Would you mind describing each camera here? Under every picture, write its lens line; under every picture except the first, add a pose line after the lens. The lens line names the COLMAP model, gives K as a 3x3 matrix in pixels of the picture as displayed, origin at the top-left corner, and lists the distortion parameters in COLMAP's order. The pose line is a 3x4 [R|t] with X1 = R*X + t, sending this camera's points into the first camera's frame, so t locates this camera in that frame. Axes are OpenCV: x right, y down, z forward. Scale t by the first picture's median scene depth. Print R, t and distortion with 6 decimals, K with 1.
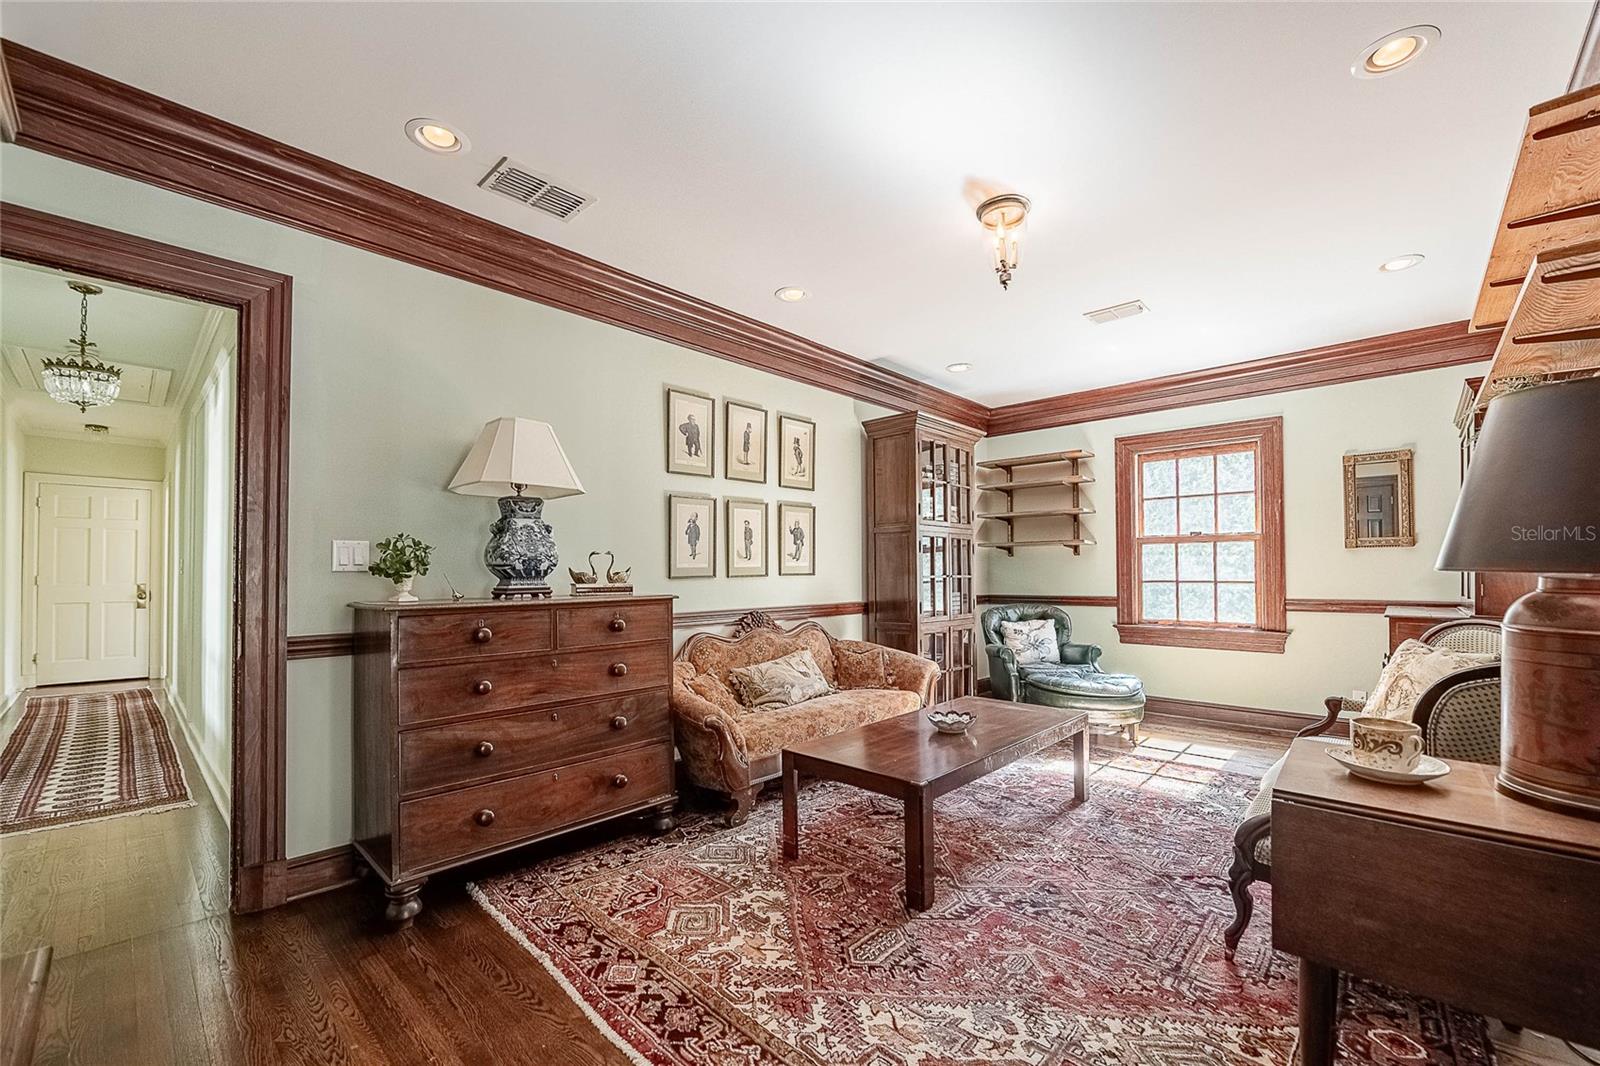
lens RADIAL K [[640.8, 0, 795.5], [0, 640.8, 541.3], [0, 0, 1]] dist [-0.001880, -0.004731]
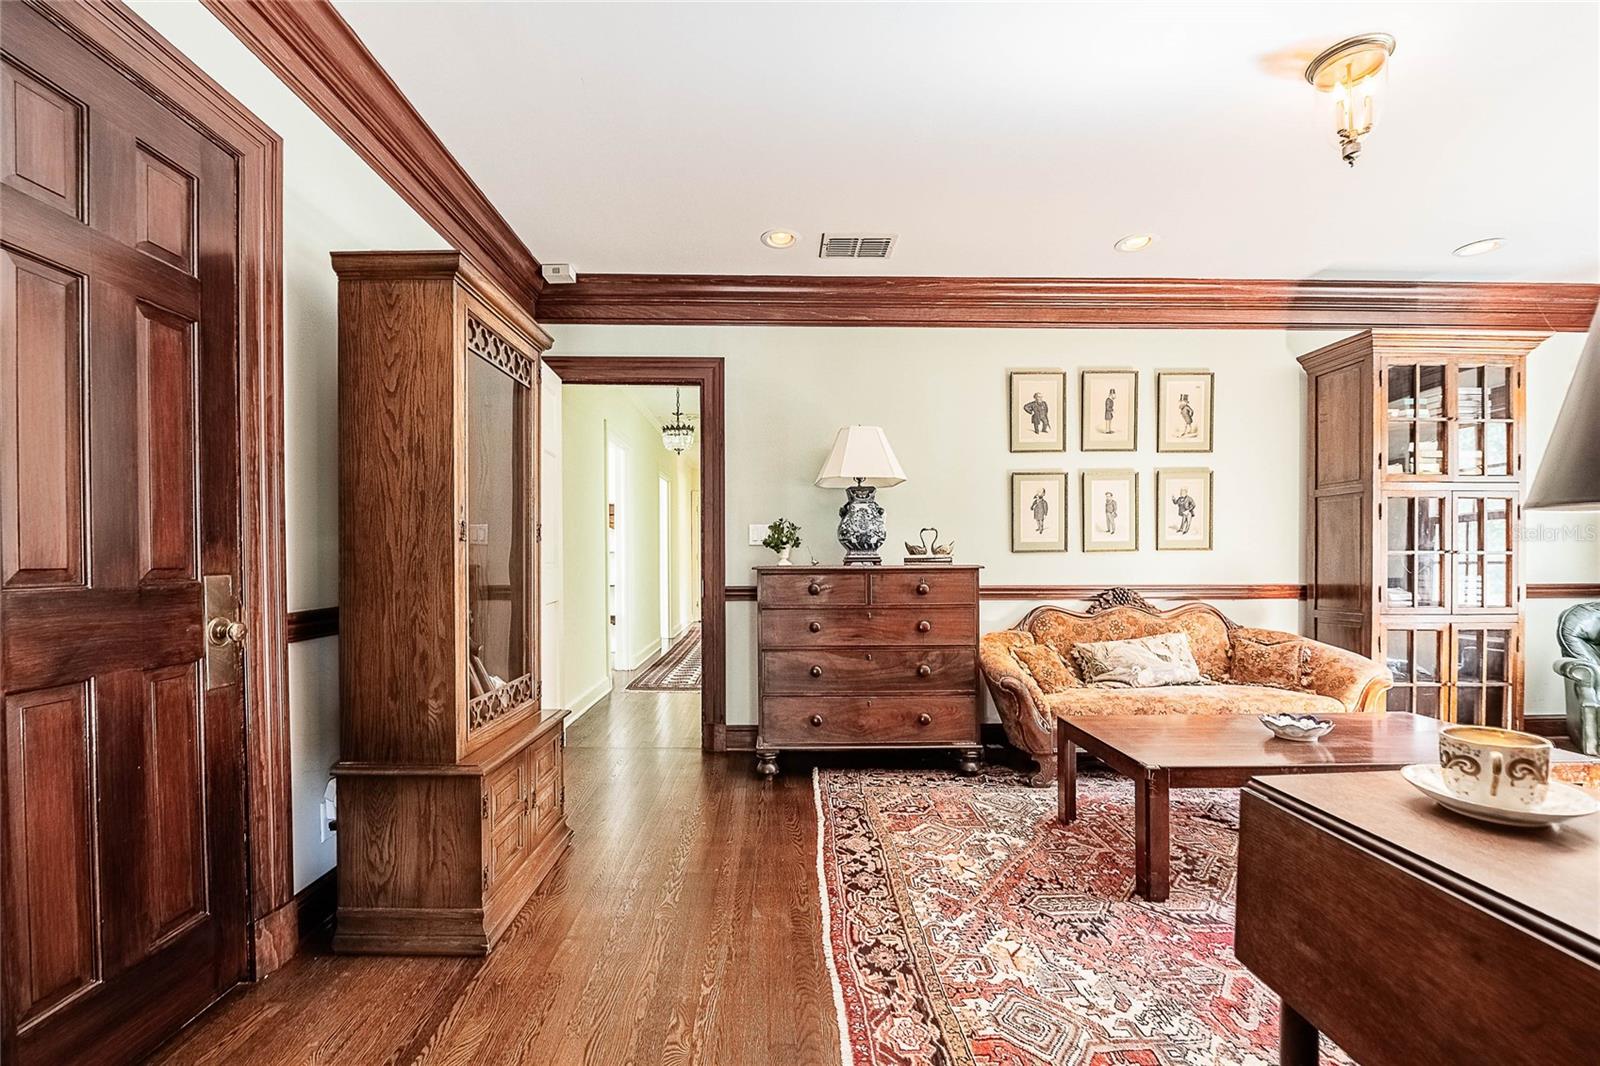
lens RADIAL K [[640.8, 0, 795.5], [0, 640.8, 541.3], [0, 0, 1]] dist [-0.001880, -0.004731]
pose [[0.709678, -0.012400, -0.704417, 0.374603], [0.031025, 0.999425, 0.013663, 0.018017], [0.703843, -0.031551, 0.709655, -0.006149]]
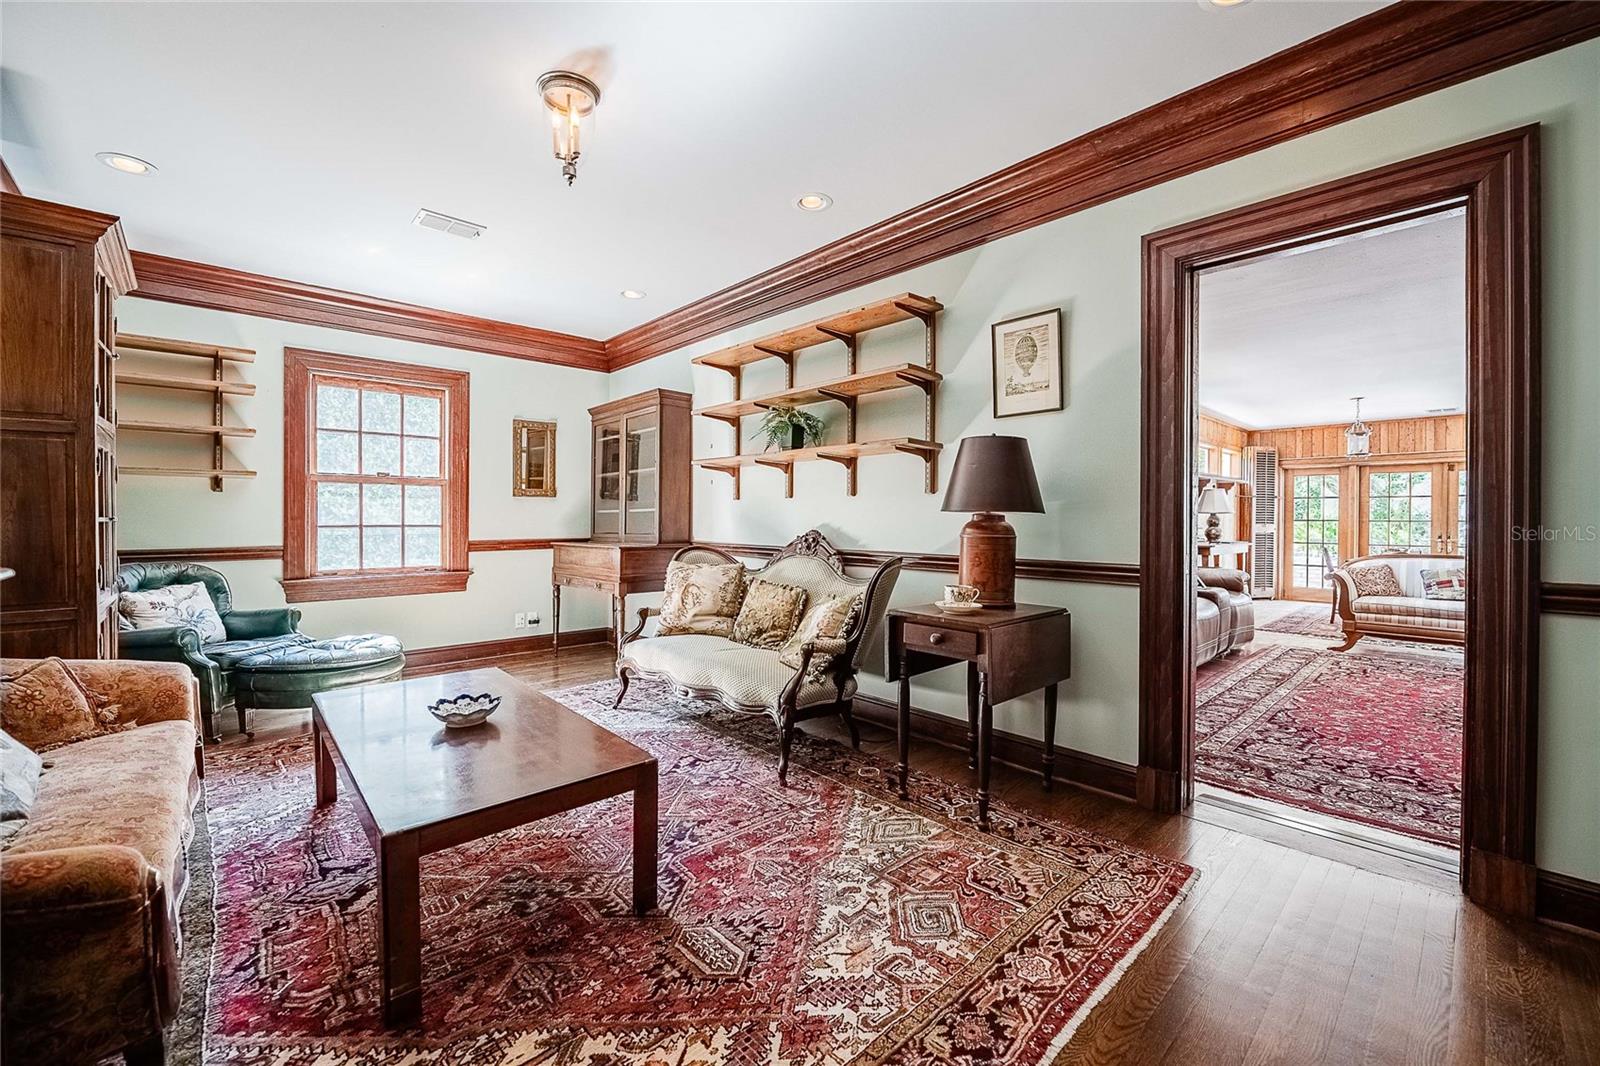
lens RADIAL K [[655.6, 0, 800.1], [0, 655.6, 507.0], [0, 0, 1]] dist [-0.010233, -0.000224]
pose [[0.063683, 0.021295, 0.997743, -0.504264], [-0.049018, 0.998632, -0.018185, 0.040763], [-0.996766, -0.047749, 0.064639, 0.586277]]
